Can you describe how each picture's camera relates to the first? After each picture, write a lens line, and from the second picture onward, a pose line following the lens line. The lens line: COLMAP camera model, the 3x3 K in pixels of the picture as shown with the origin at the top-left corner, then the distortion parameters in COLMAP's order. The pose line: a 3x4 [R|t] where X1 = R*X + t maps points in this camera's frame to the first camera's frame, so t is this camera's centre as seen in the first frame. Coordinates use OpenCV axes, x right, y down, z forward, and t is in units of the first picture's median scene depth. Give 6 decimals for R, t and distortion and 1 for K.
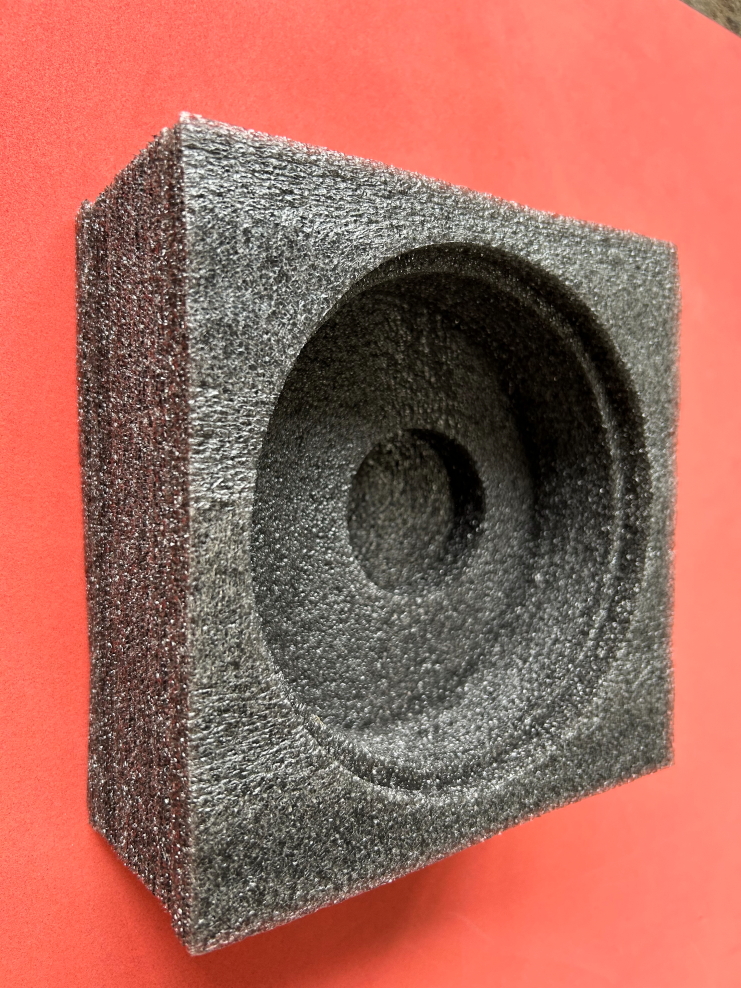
lens RADIAL K [[747.8, 0, 372.0], [0, 747.8, 491.3], [0, 0, 1]] dist [0.020035, -0.045855]
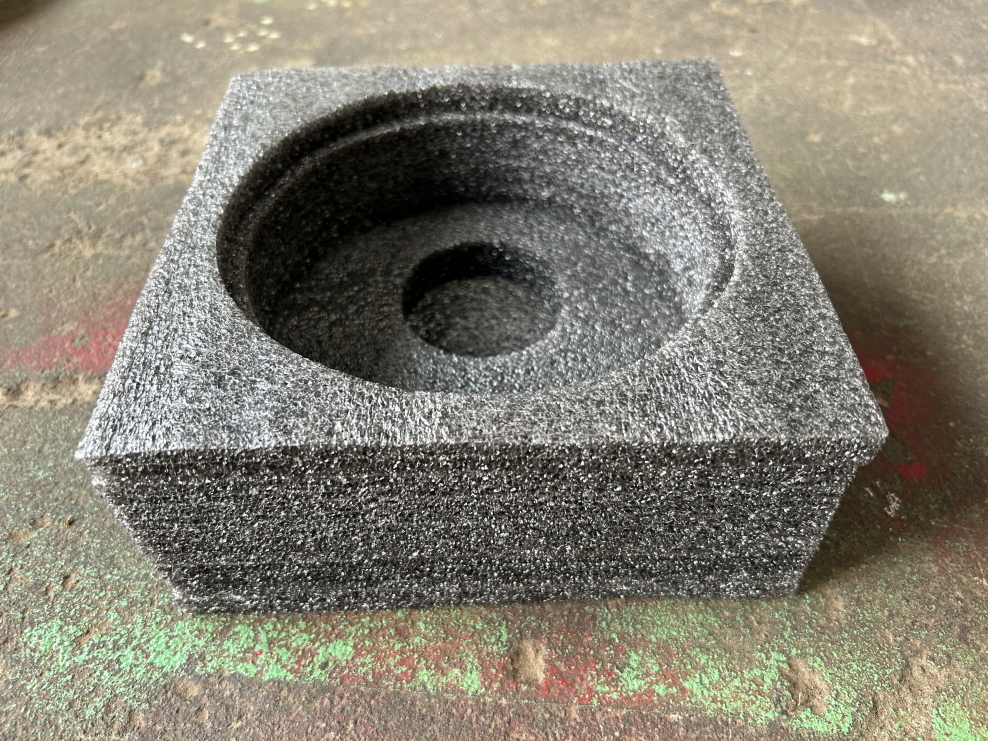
lens RADIAL K [[747.8, 0, 493.1], [0, 747.8, 387.8], [0, 0, 1]] dist [0.020035, -0.045855]
pose [[-0.022037, -0.993384, 0.112708, -0.254721], [0.998794, -0.026822, -0.041121, 0.117193], [0.043872, 0.111666, 0.992777, -0.036943]]
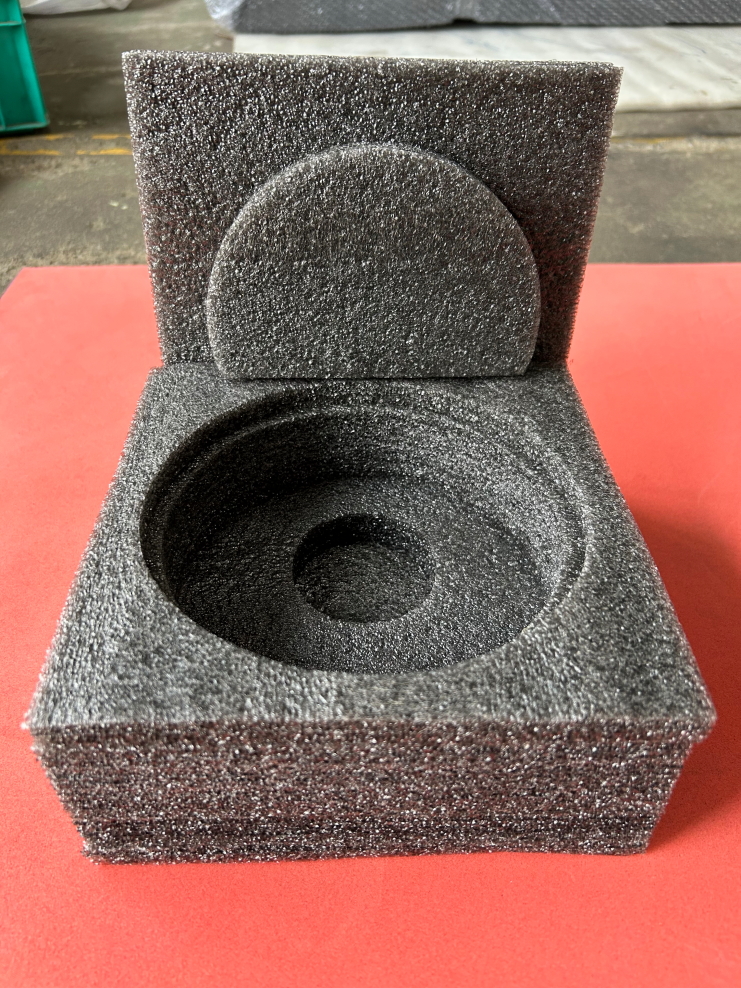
lens RADIAL K [[747.8, 0, 362.9], [0, 747.8, 507.9], [0, 0, 1]] dist [0.020035, -0.045855]
pose [[-0.008043, -0.972494, 0.232790, -0.170607], [0.999542, -0.014607, -0.026485, 0.083554], [0.029157, 0.232470, 0.972166, -0.237583]]
